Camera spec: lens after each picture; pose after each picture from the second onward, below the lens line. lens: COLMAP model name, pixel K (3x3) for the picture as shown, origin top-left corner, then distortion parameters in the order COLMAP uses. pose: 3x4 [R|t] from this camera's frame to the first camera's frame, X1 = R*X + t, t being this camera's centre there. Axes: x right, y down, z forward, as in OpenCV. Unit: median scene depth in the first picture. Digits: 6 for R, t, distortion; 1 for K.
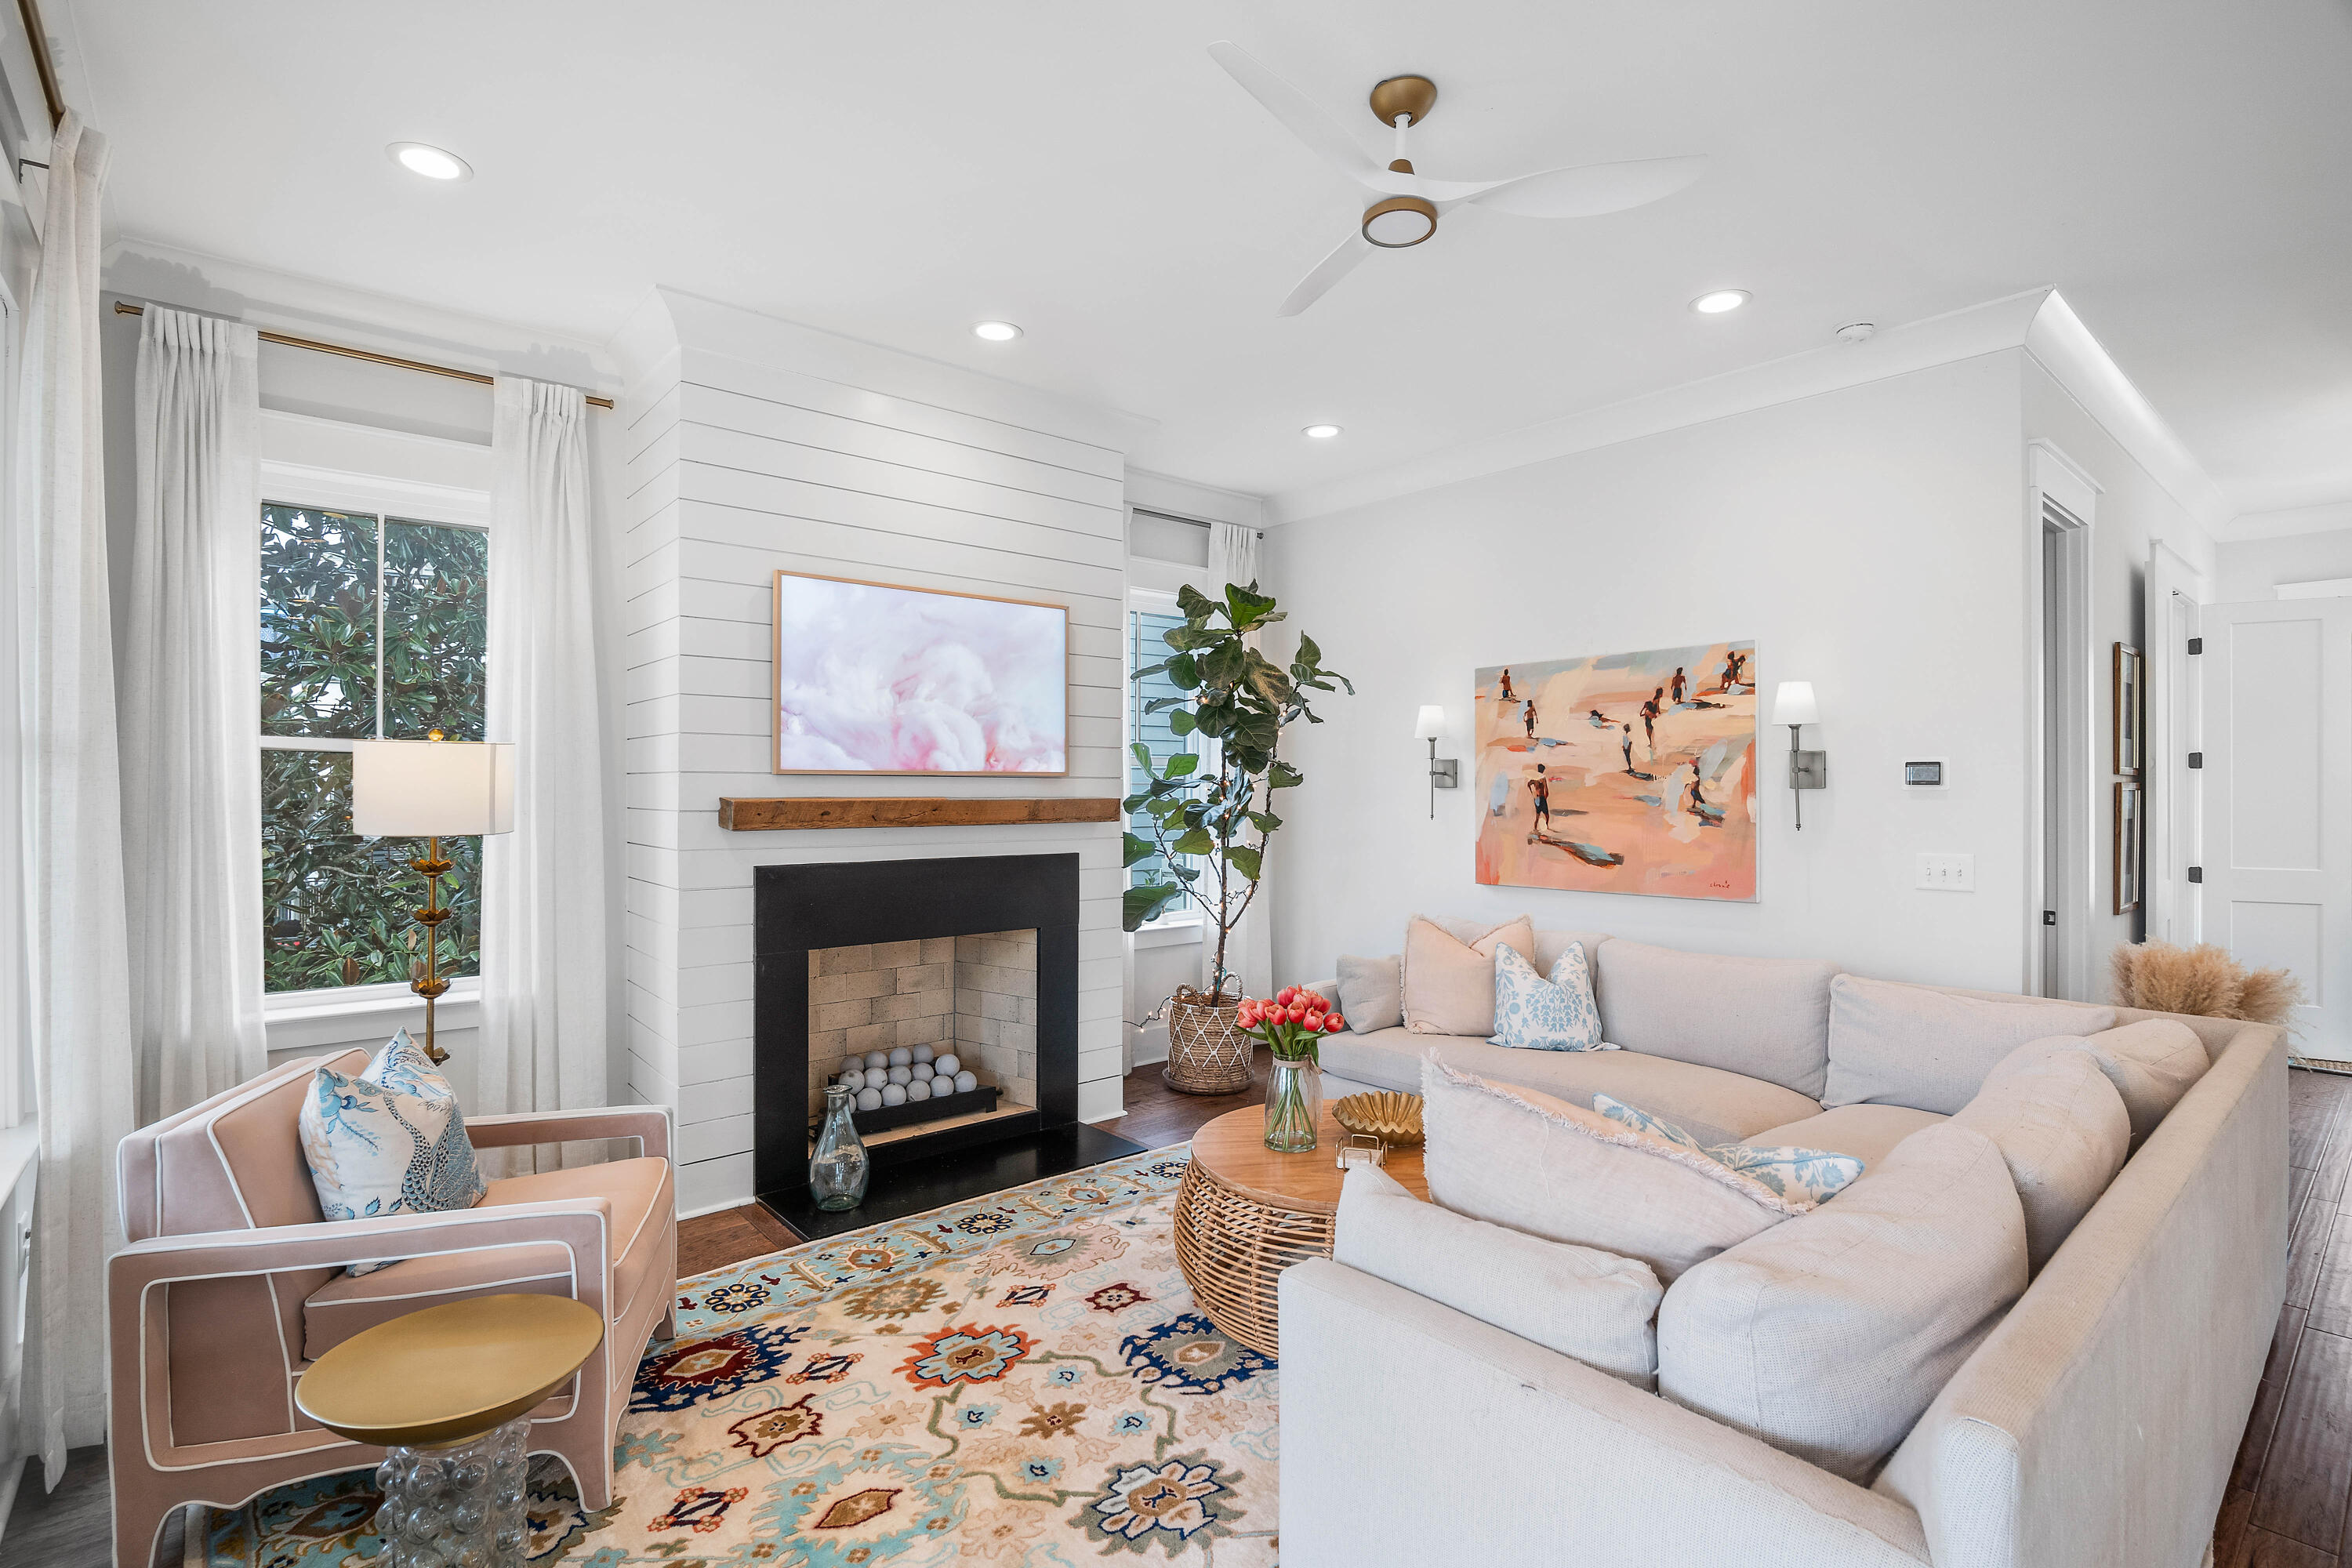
lens RADIAL K [[1101.8, 0, 1195.0], [0, 1101.8, 788.6], [0, 0, 1]] dist [0.009240, 0.003091]
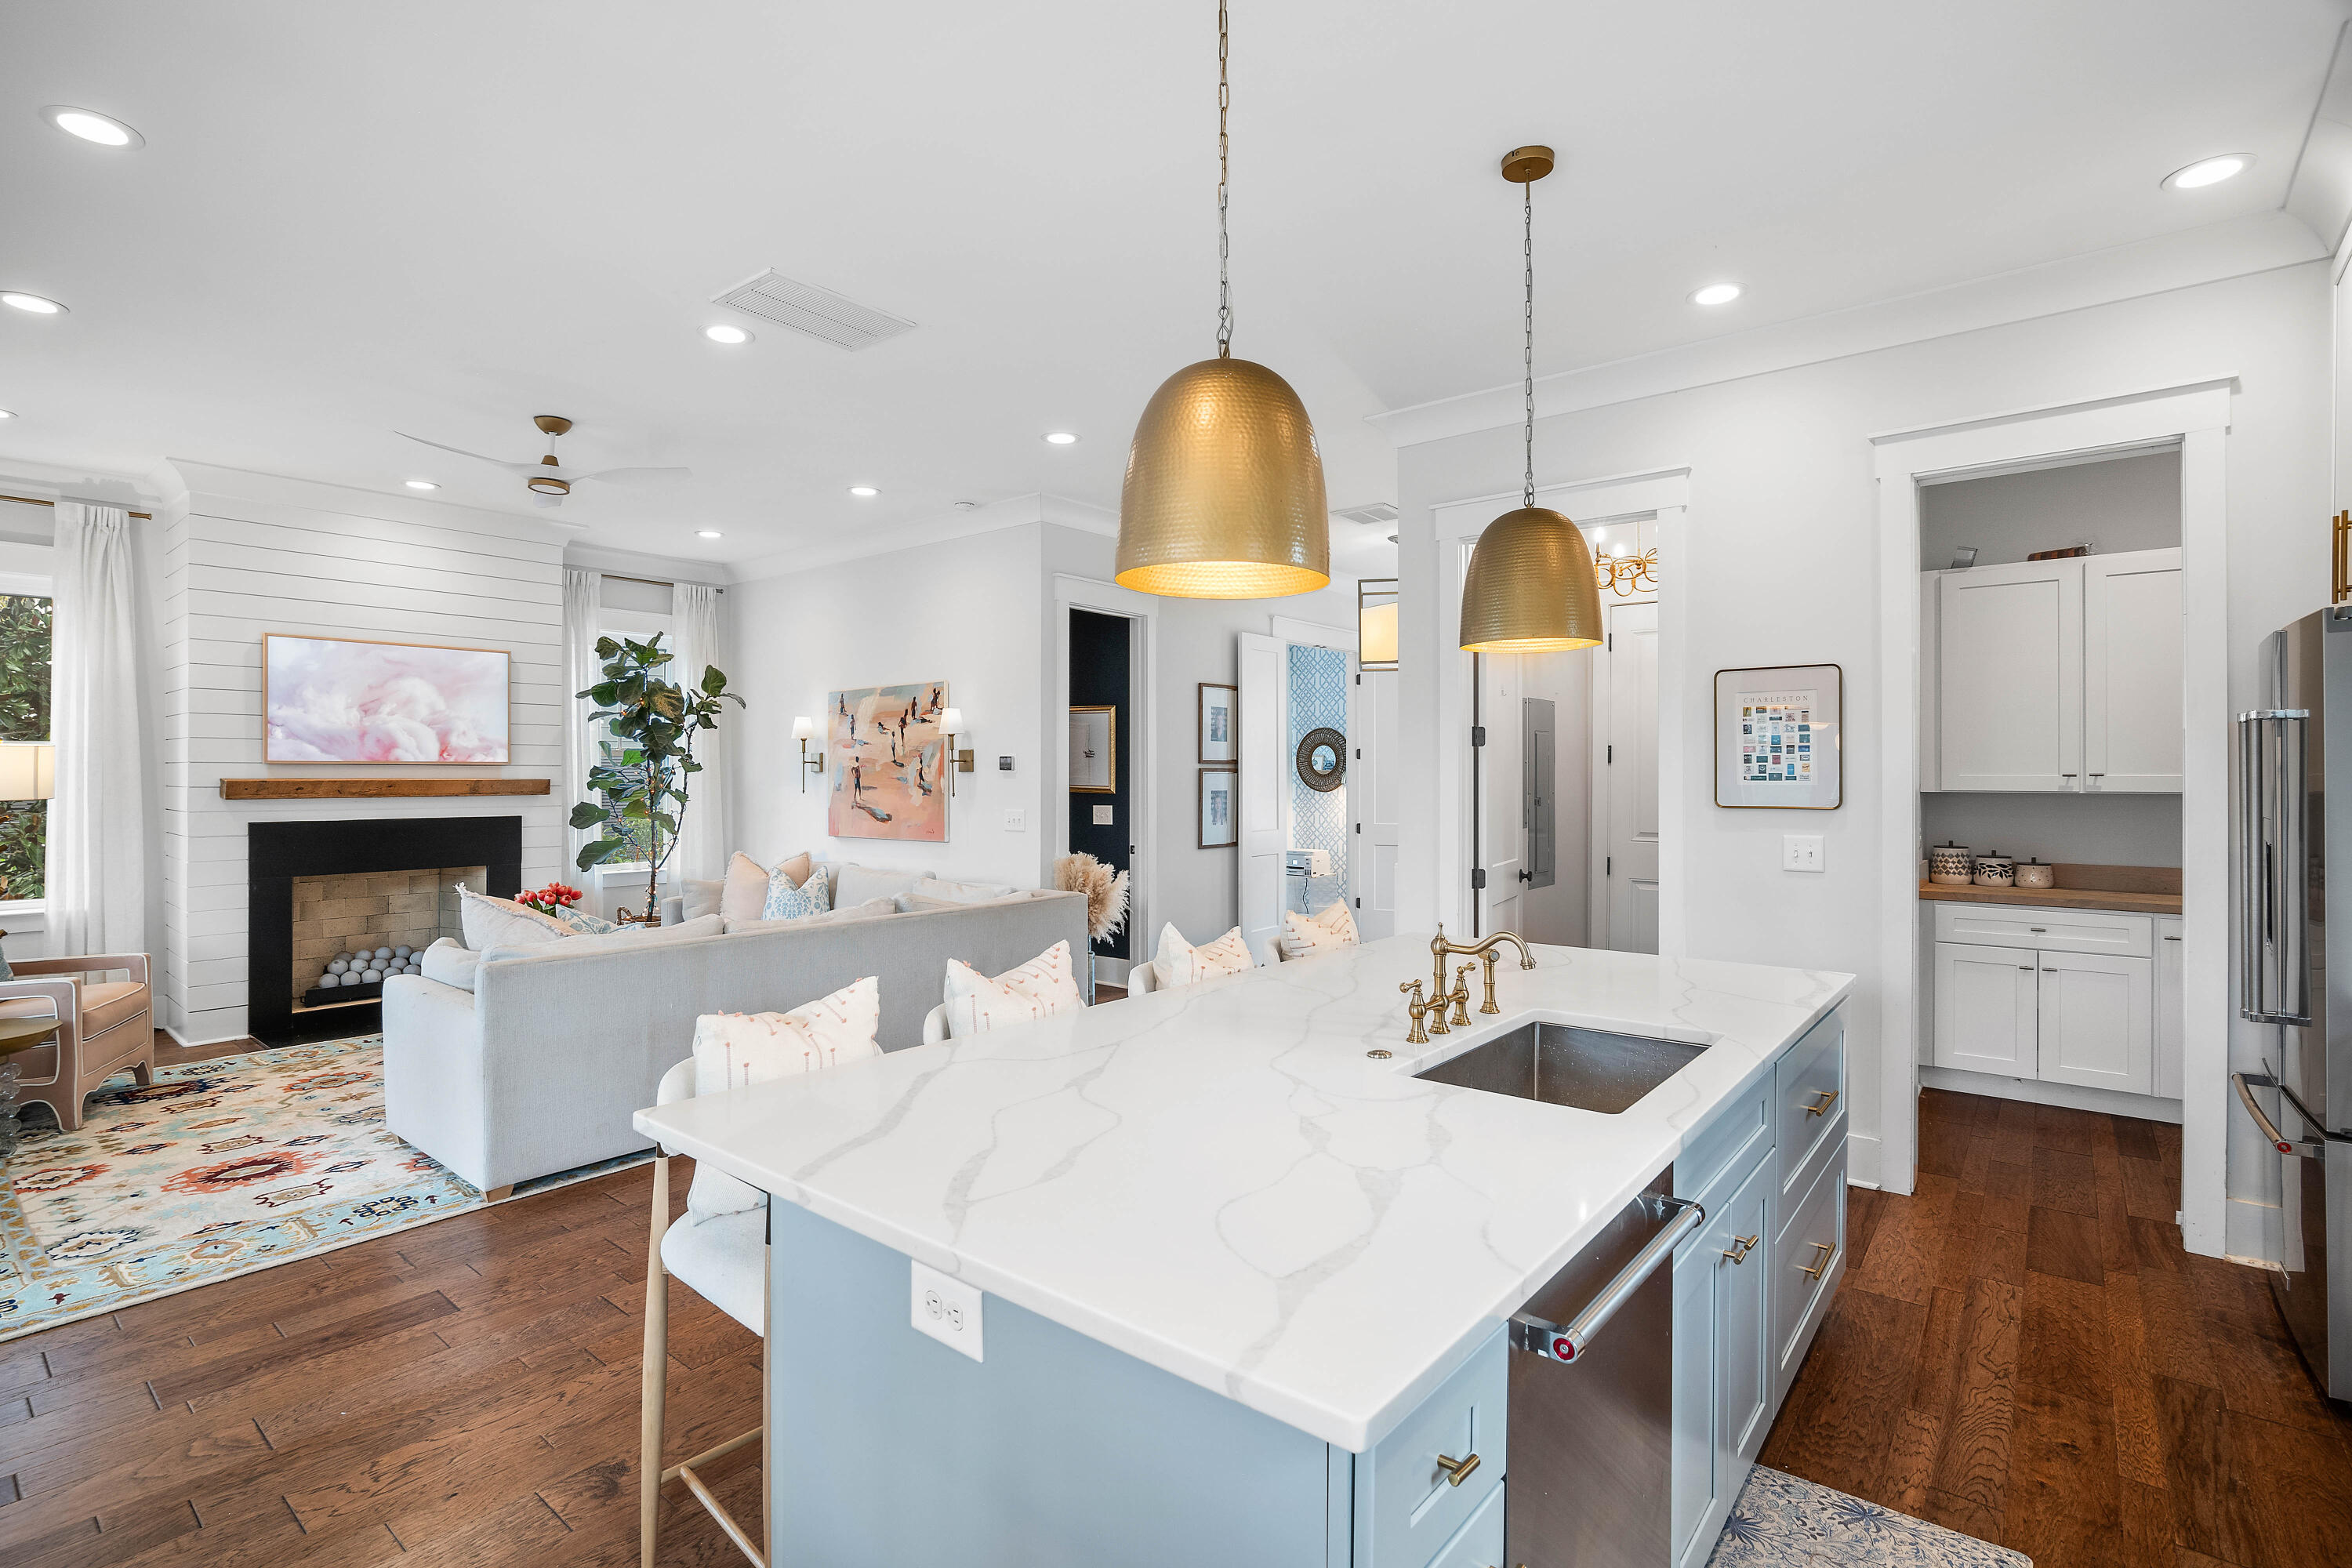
lens RADIAL K [[1101.8, 0, 1156.5], [0, 1101.8, 778.7], [0, 0, 1]] dist [0.009240, 0.003091]
pose [[0.989651, -0.002434, 0.143472, 0.571423], [0.001876, 0.999990, 0.004024, 0.003492], [-0.143480, -0.003714, 0.989646, -0.651032]]
